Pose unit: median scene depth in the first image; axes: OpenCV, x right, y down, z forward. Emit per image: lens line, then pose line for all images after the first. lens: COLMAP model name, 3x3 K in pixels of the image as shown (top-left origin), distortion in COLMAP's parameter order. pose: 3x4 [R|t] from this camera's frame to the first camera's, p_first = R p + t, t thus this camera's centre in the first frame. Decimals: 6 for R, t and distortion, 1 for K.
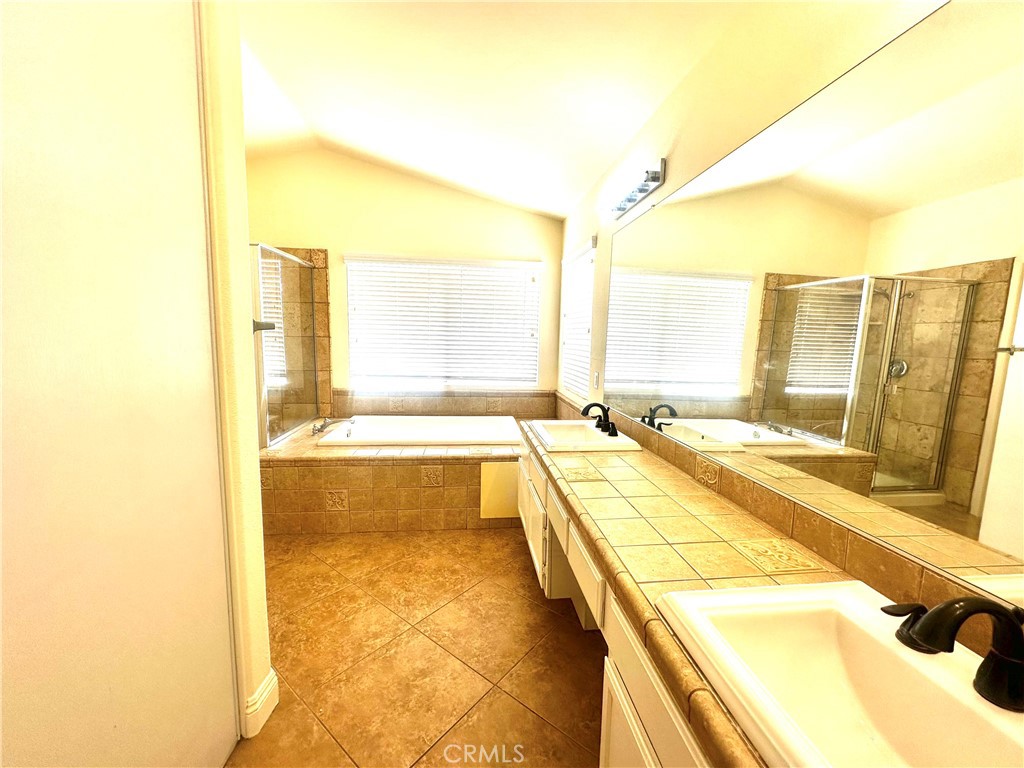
lens RADIAL K [[408.8, 0, 510.8], [0, 408.8, 385.2], [0, 0, 1]] dist [-0.003480, -0.000006]
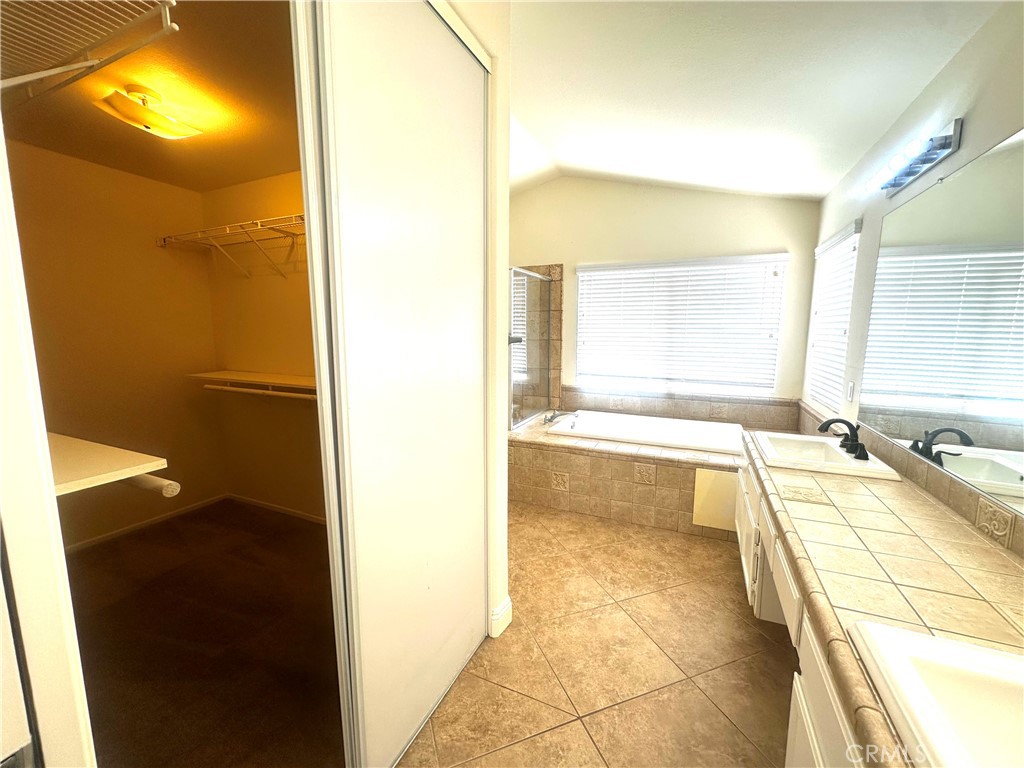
lens RADIAL K [[408.8, 0, 510.3], [0, 408.8, 385.2], [0, 0, 1]] dist [-0.003480, -0.000006]
pose [[0.857390, 0.048453, -0.512381, 0.046287], [-0.044407, 0.998810, 0.020143, -0.013549], [0.512748, 0.005483, 0.858522, -0.096895]]
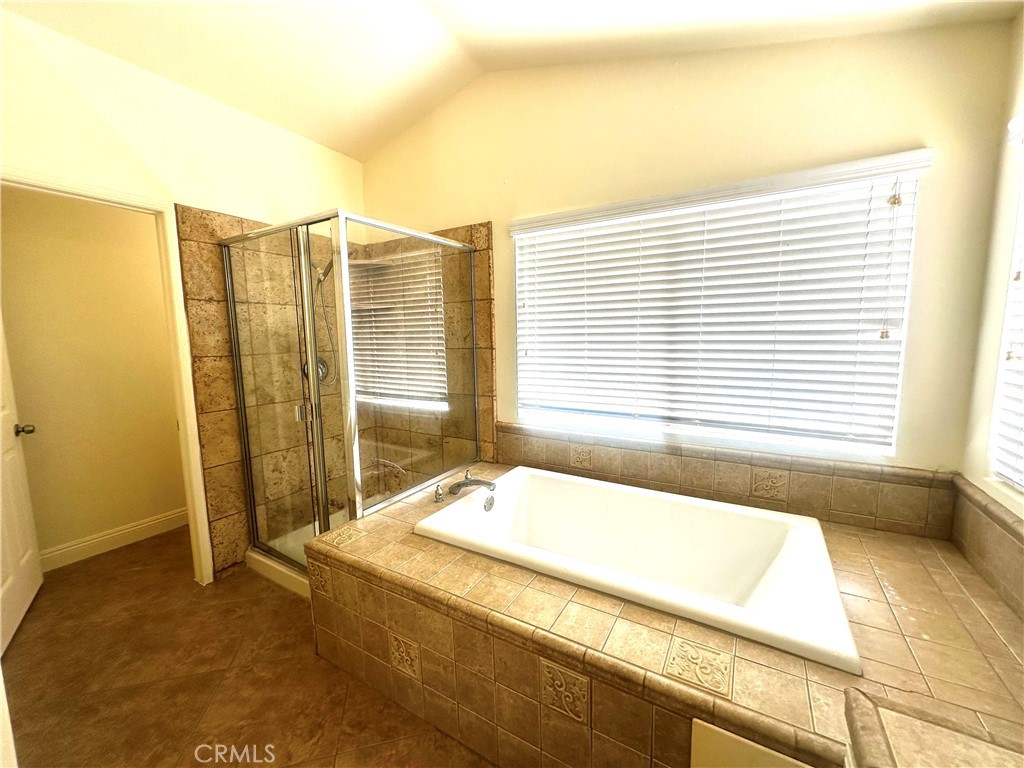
lens RADIAL K [[408.8, 0, 509.9], [0, 408.8, 383.5], [0, 0, 1]] dist [-0.003480, -0.000006]
pose [[0.796292, 0.037040, -0.603778, 0.001667], [-0.038728, 0.999197, 0.010222, -0.108623], [0.603672, 0.015244, 0.797087, 0.756706]]
